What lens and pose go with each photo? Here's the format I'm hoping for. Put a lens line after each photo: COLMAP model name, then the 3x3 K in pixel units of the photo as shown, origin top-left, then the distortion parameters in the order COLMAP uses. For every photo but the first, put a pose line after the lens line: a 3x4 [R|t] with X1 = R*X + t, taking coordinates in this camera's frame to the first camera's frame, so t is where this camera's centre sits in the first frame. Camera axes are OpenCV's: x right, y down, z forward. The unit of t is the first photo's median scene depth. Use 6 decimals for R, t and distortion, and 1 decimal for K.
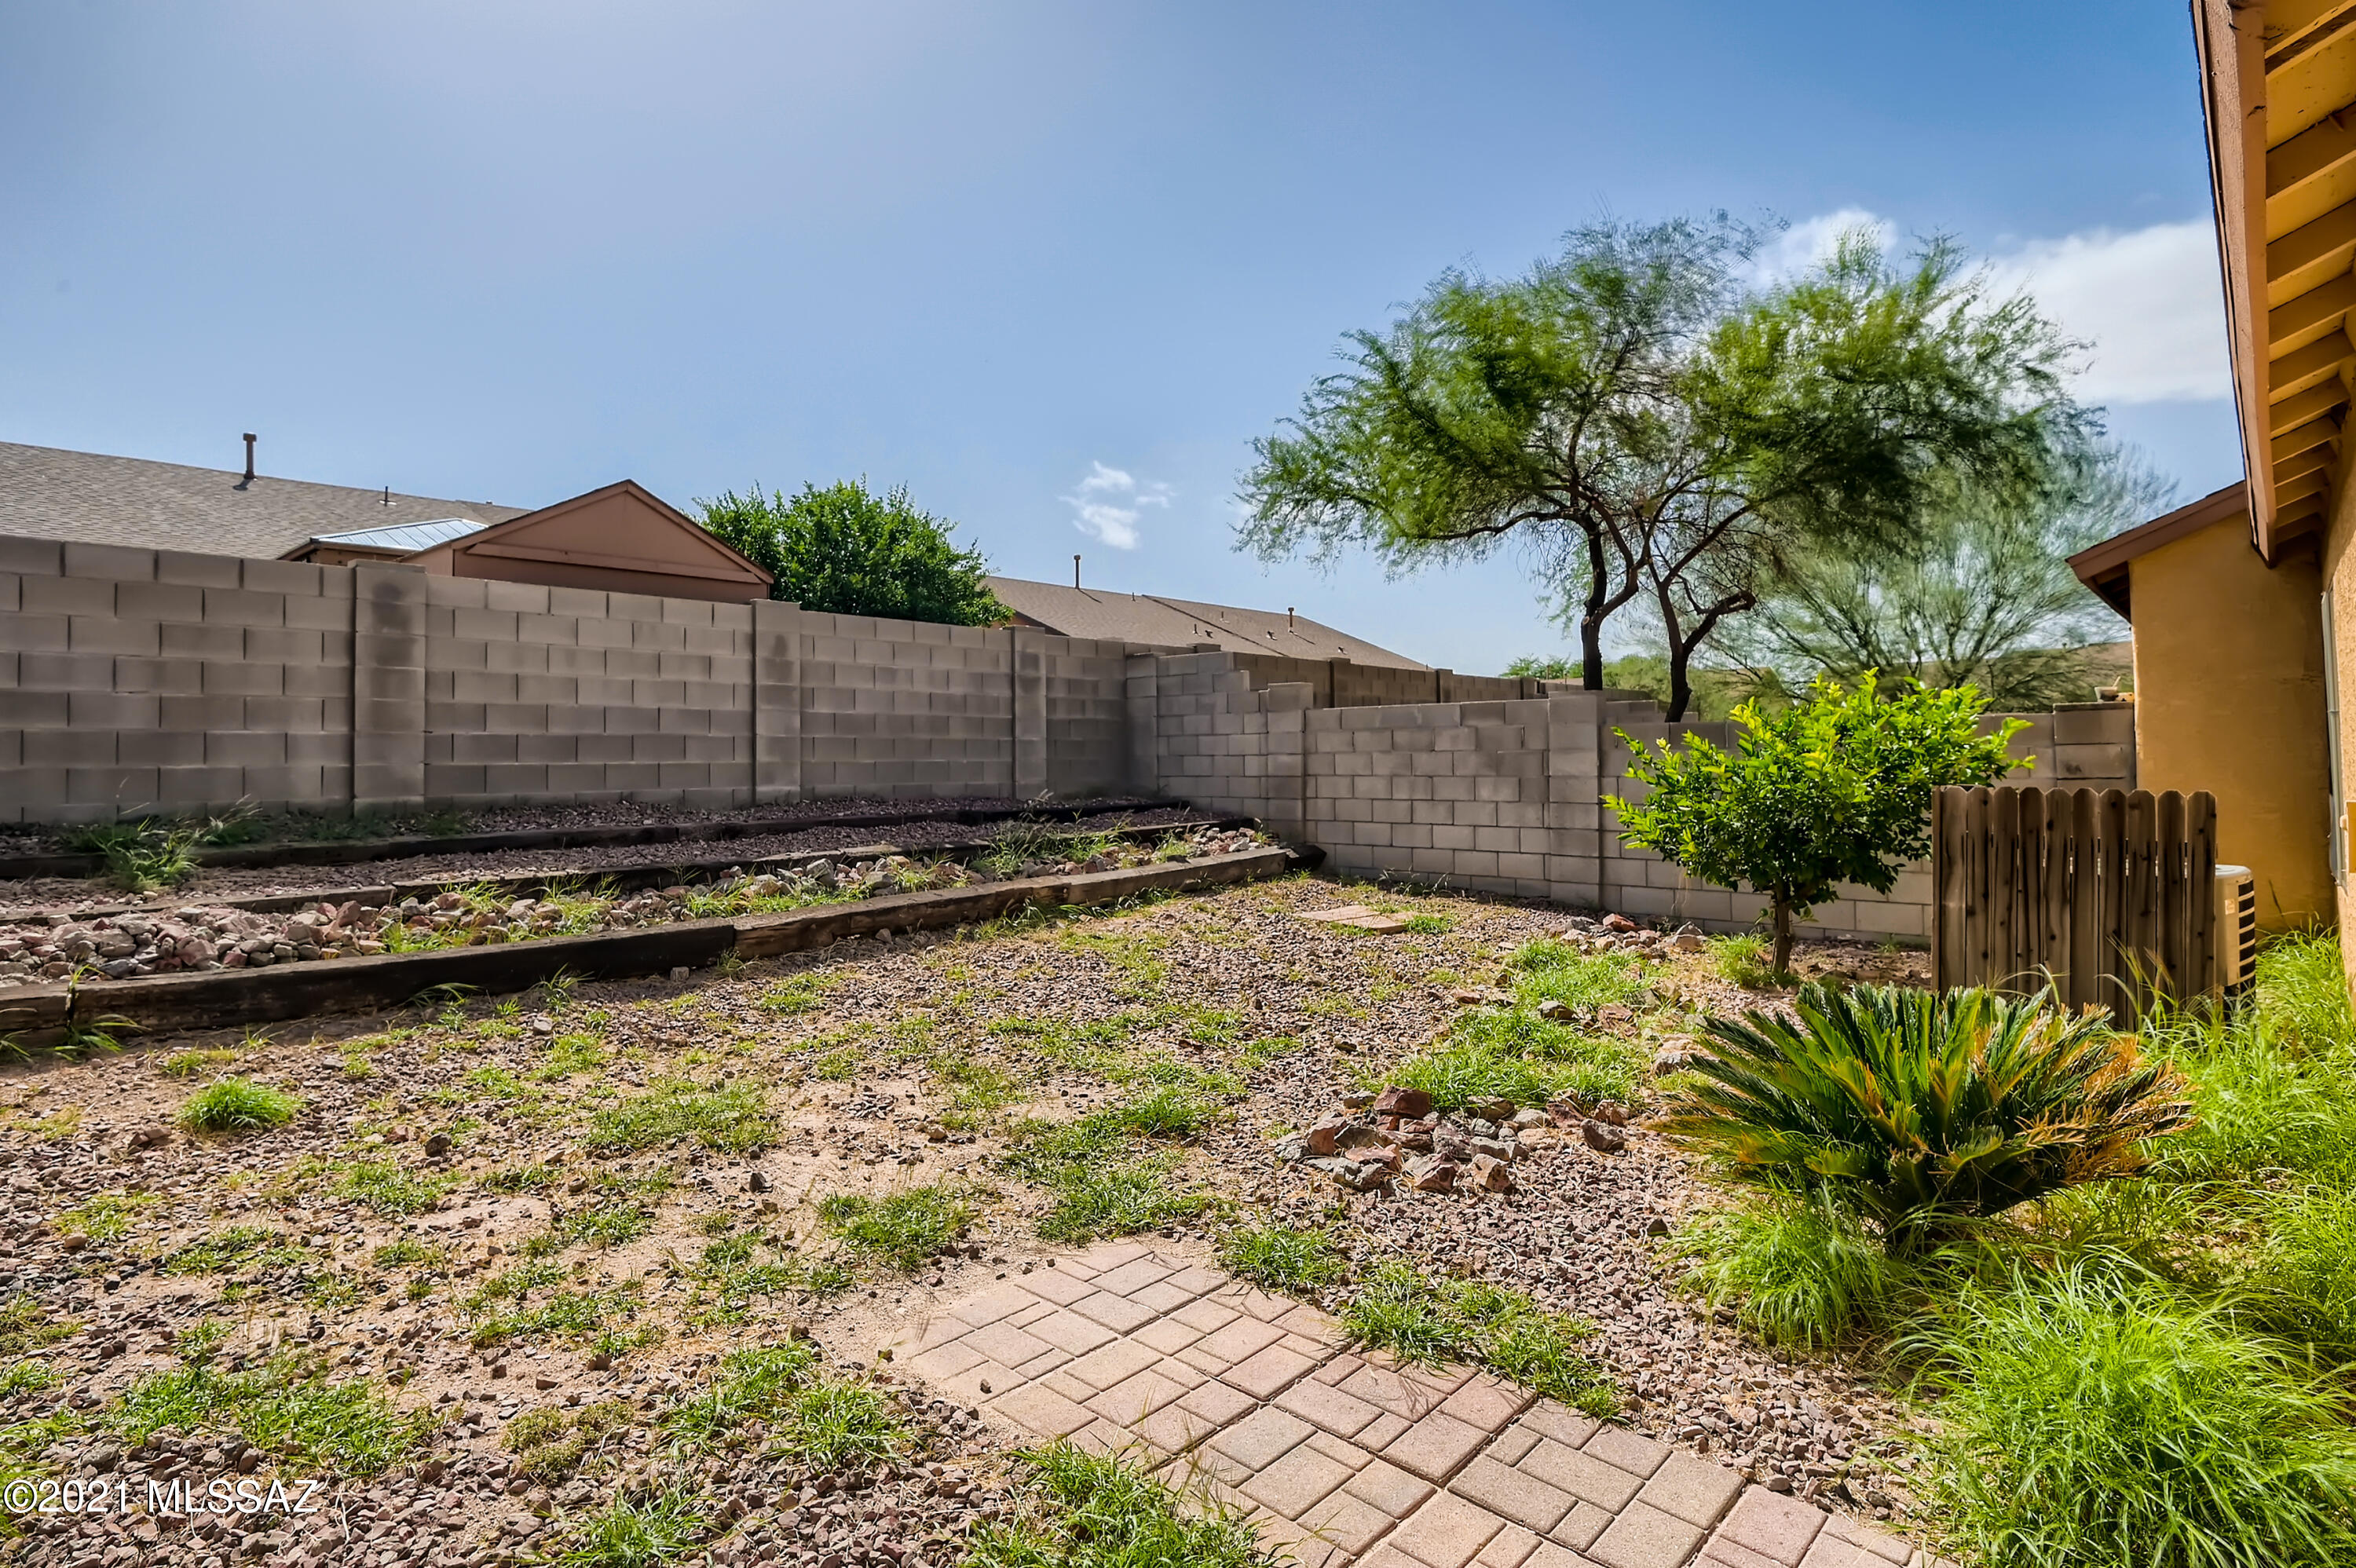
lens RADIAL K [[1232.5, 0, 1178.0], [0, 1232.5, 784.0], [0, 0, 1]] dist [-0.000334, 0.000072]
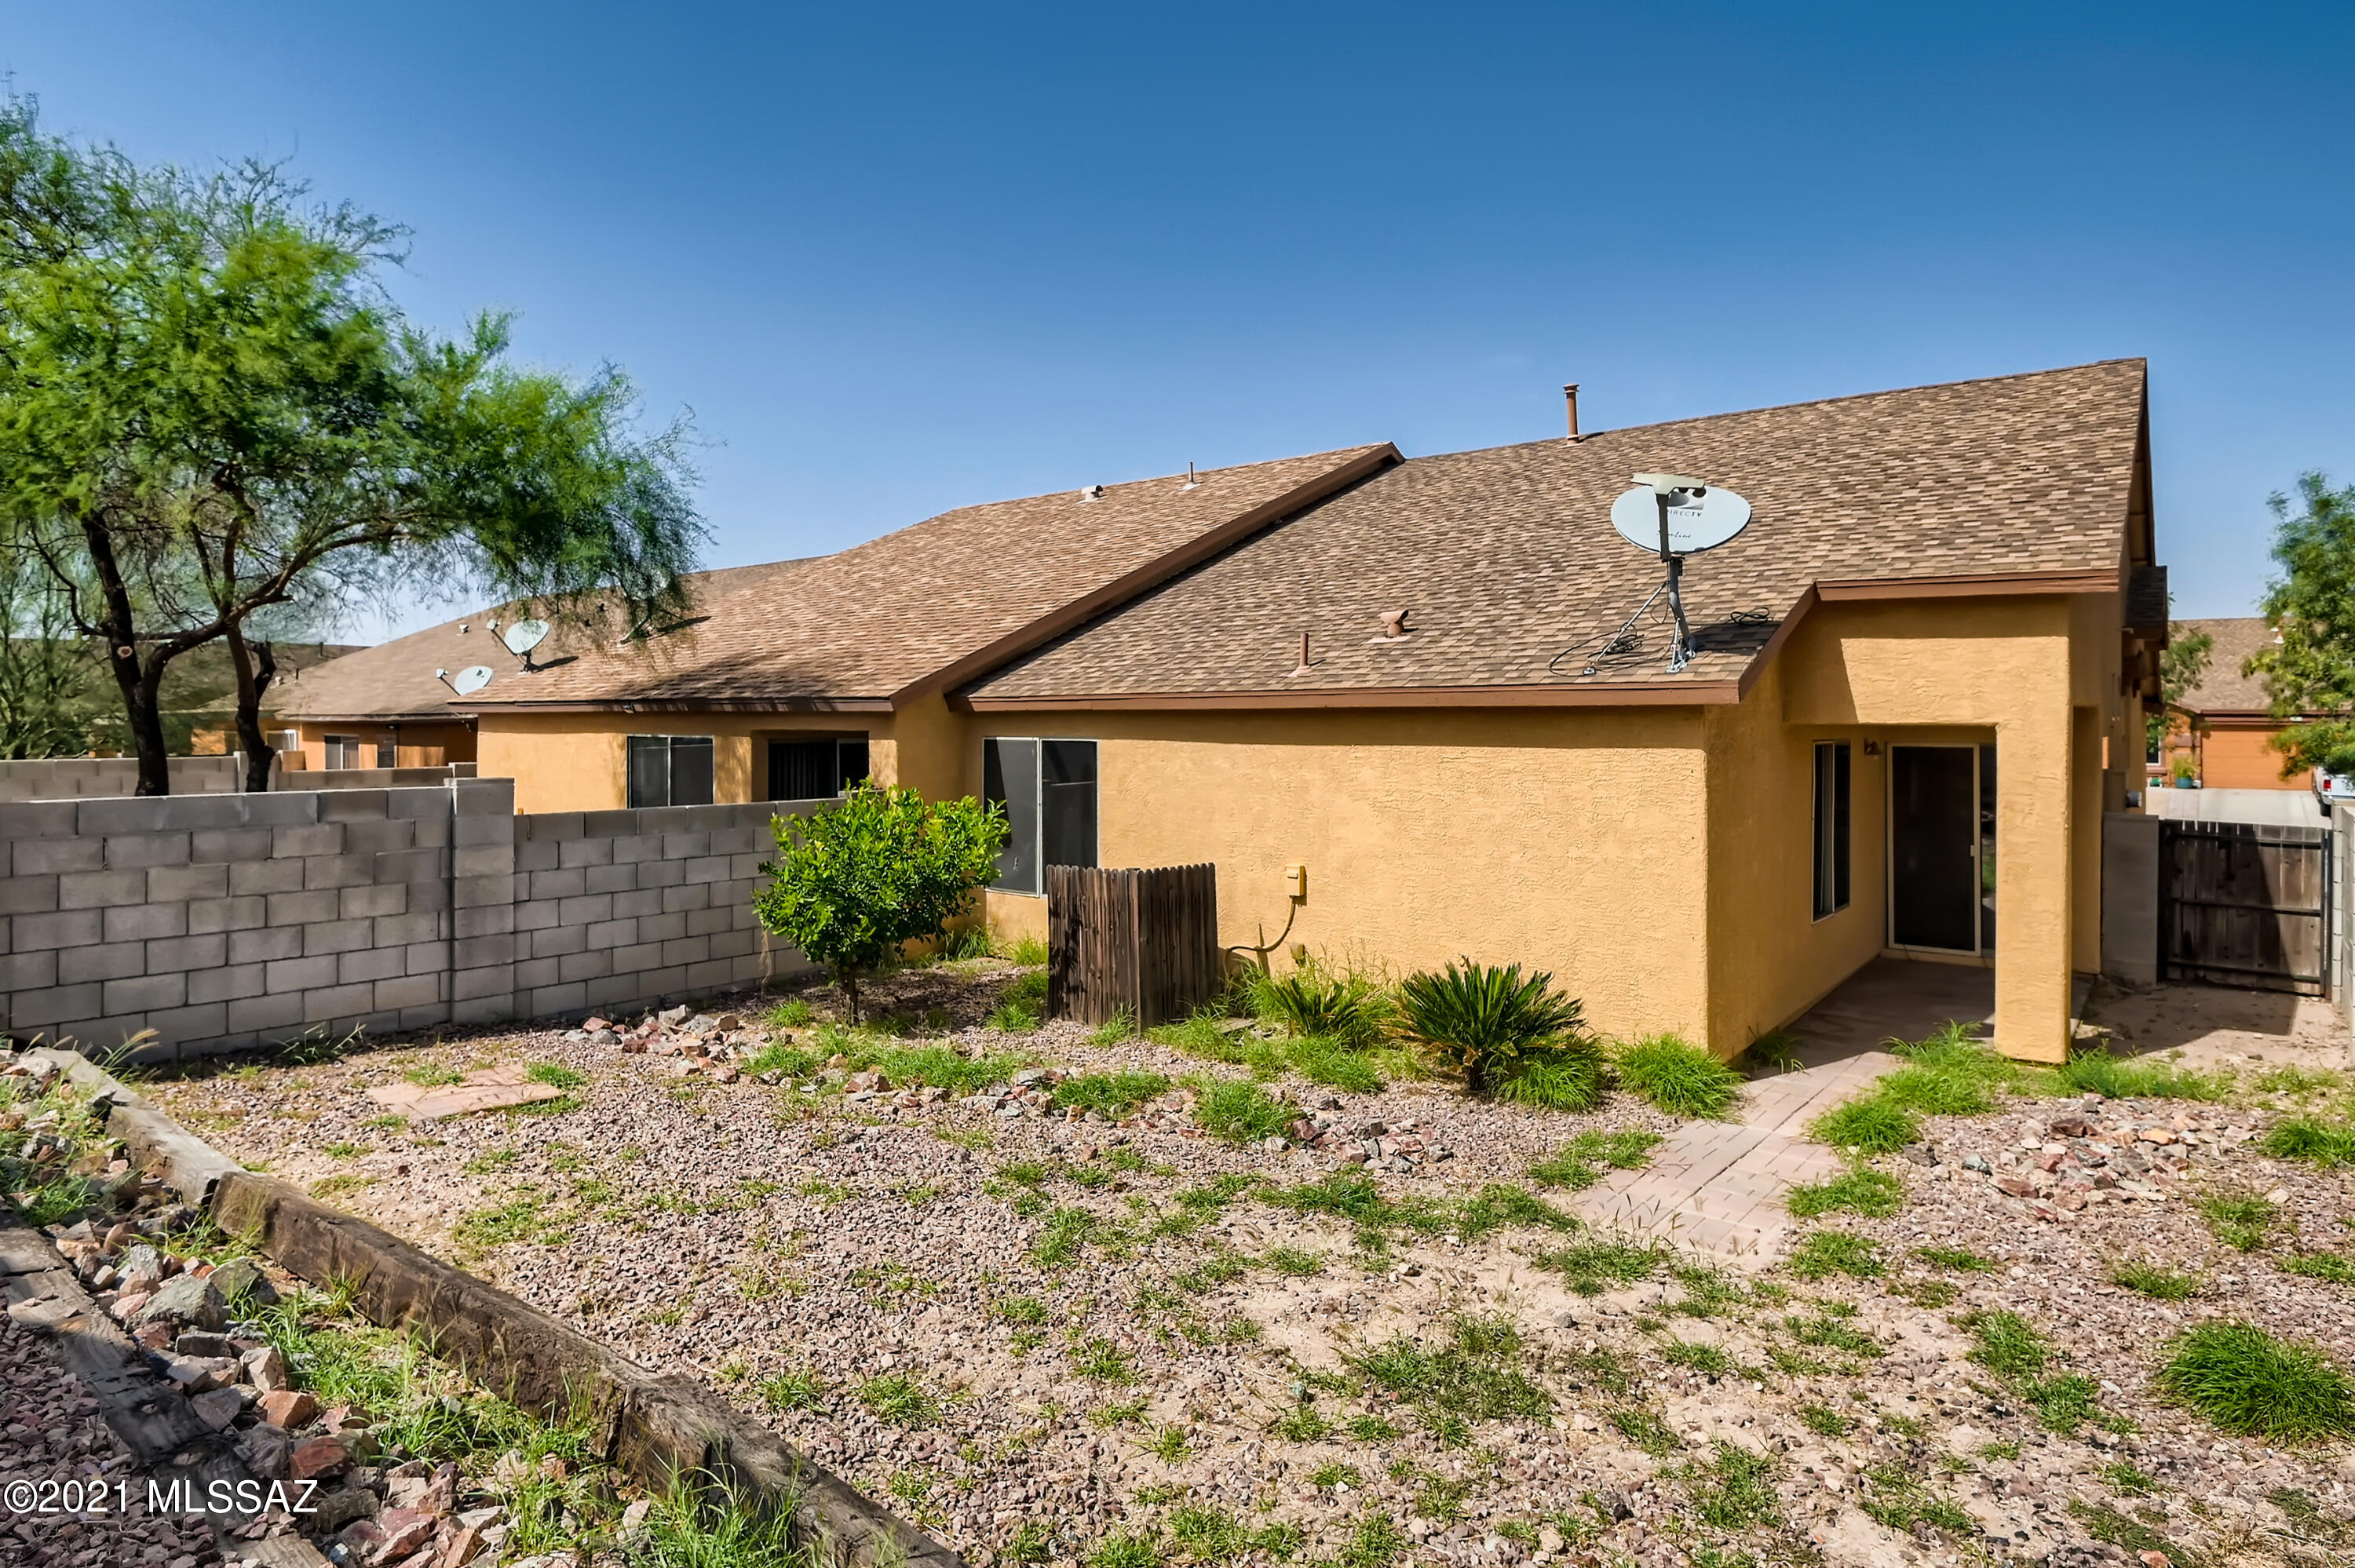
lens RADIAL K [[1287.2, 0, 1170.5], [0, 1287.2, 734.0], [0, 0, 1]] dist [-0.000215, -0.000247]
pose [[-0.061971, -0.000531, 0.998078, -1.473010], [0.012798, 0.999917, 0.001326, -0.241746], [-0.997996, 0.012855, -0.061959, 1.363048]]
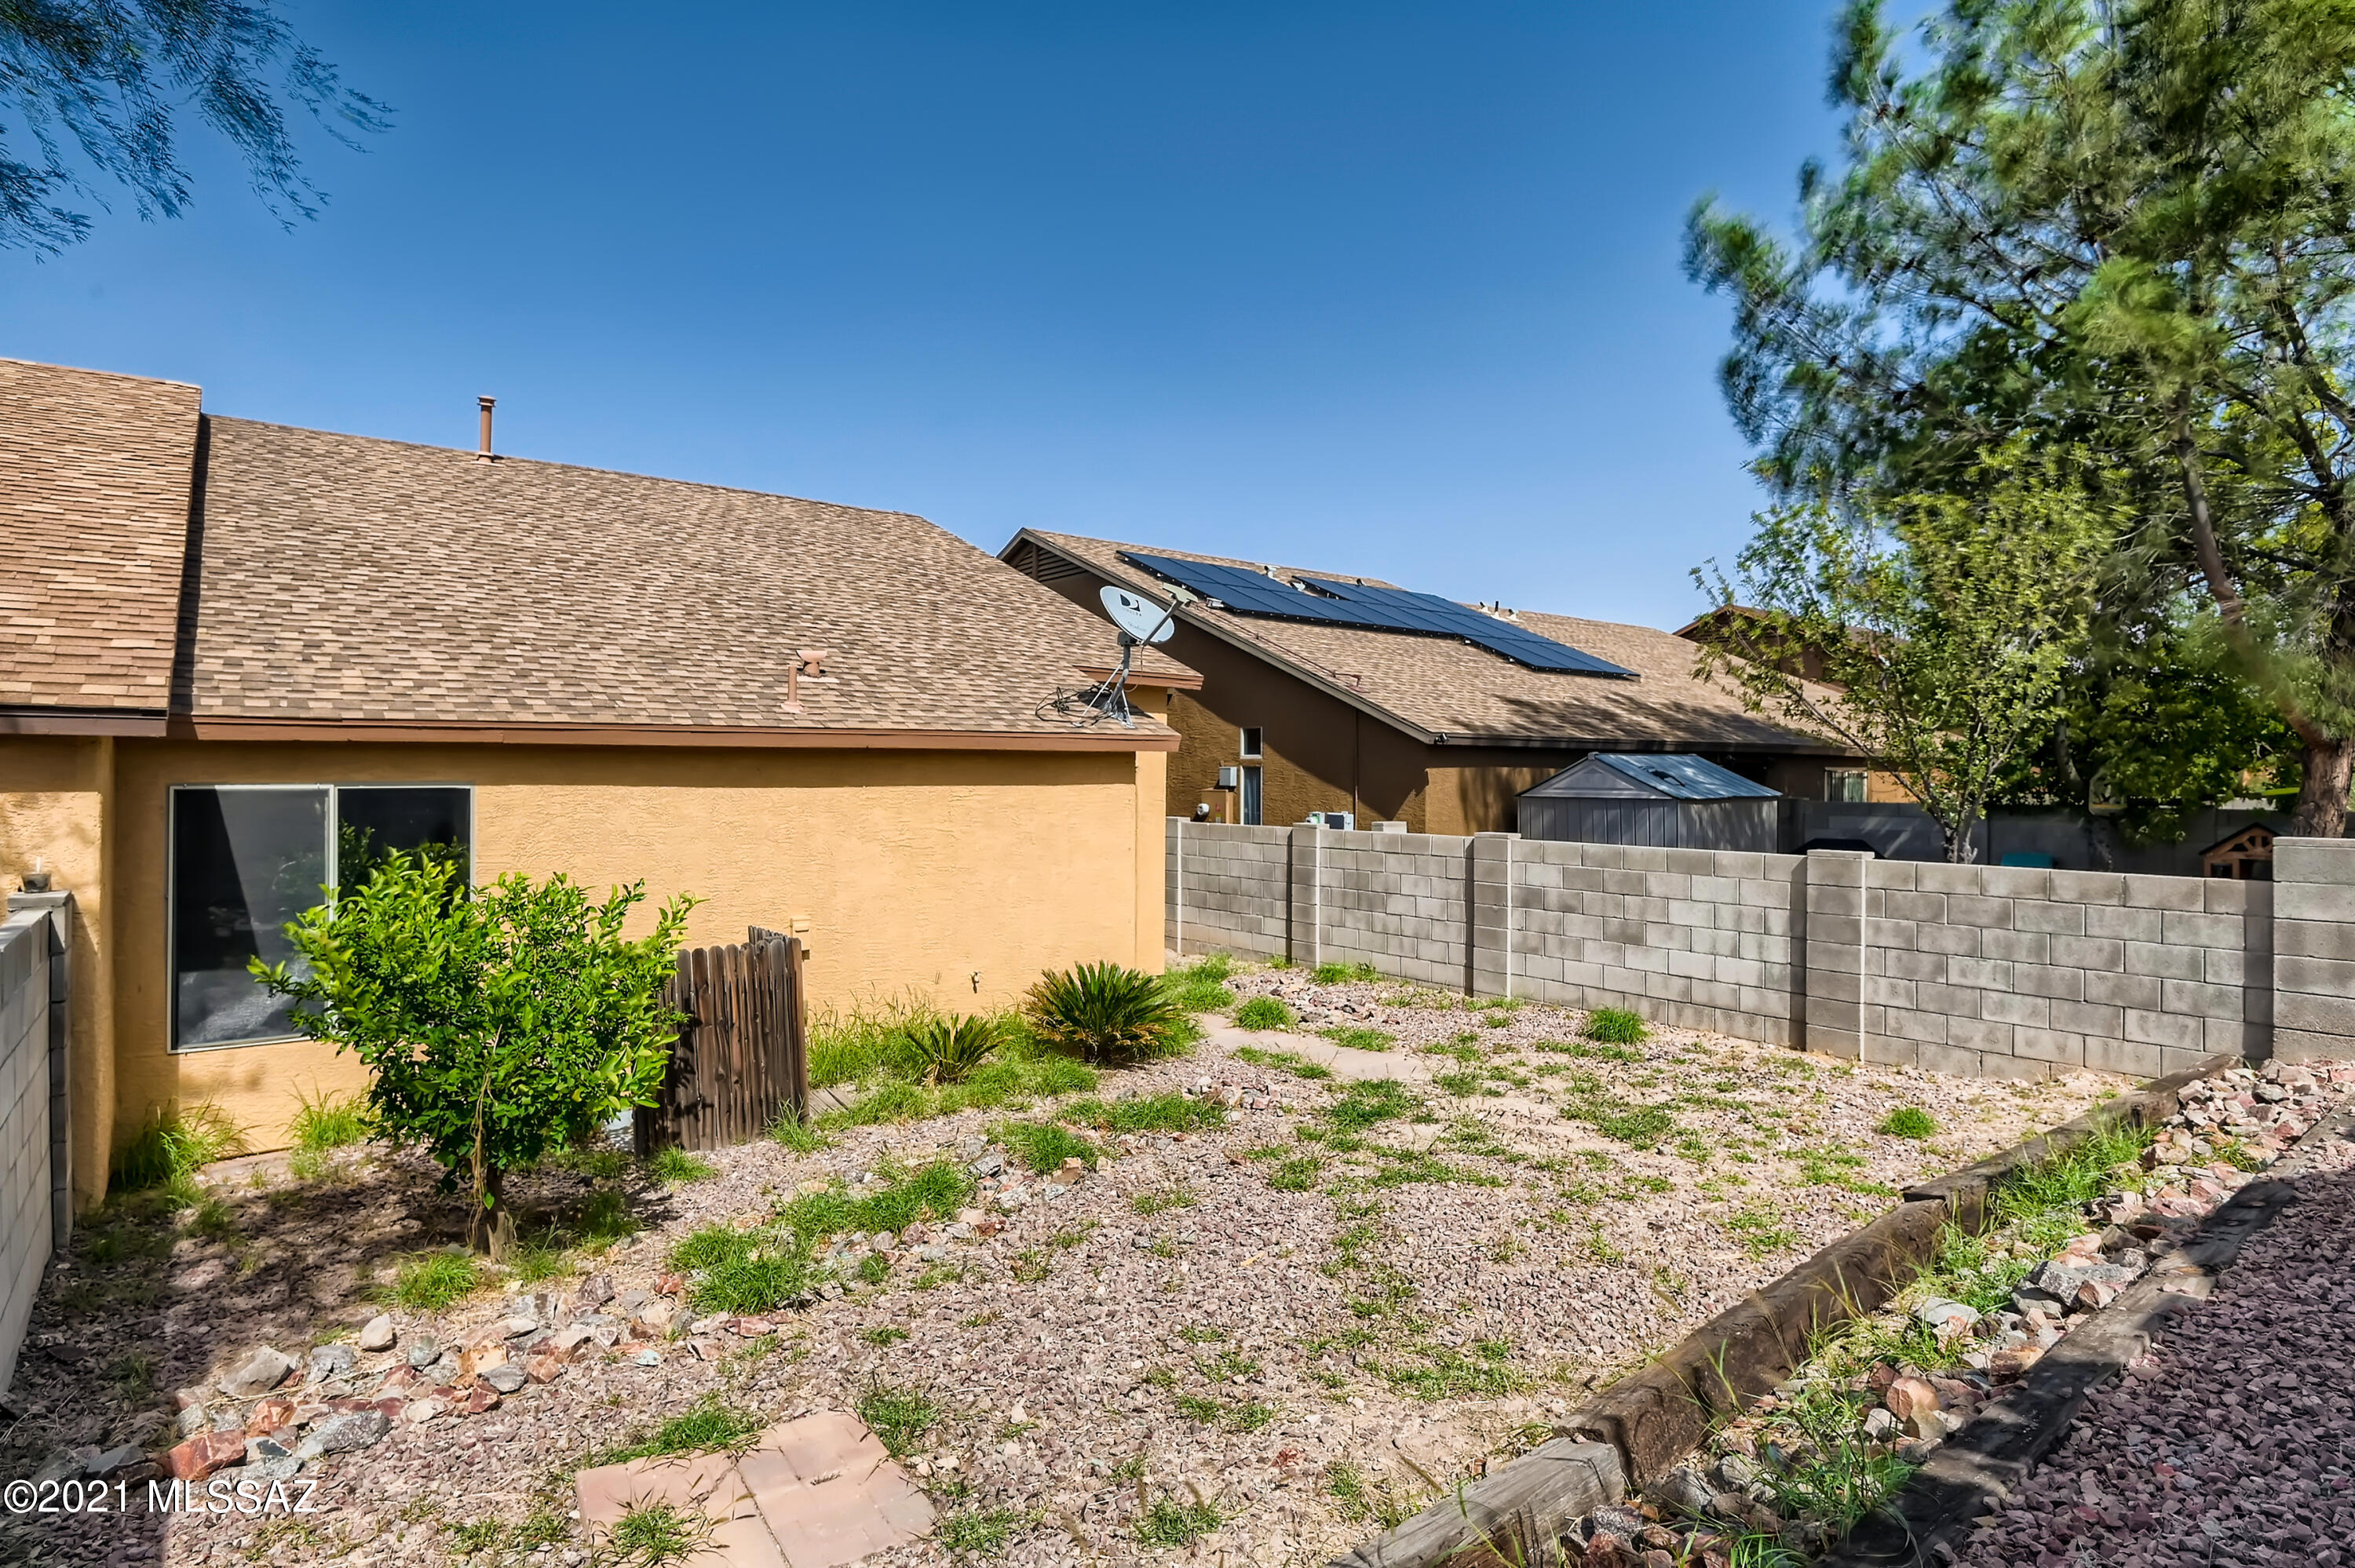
lens RADIAL K [[1234.6, 0, 1177.5], [0, 1234.6, 784.0], [0, 0, 1]] dist [0.000604, -0.000465]
pose [[-0.987718, 0.001571, 0.156241, 0.074434], [0.005429, 0.999691, 0.024273, -0.272220], [-0.156155, 0.024823, -0.987421, 3.147187]]
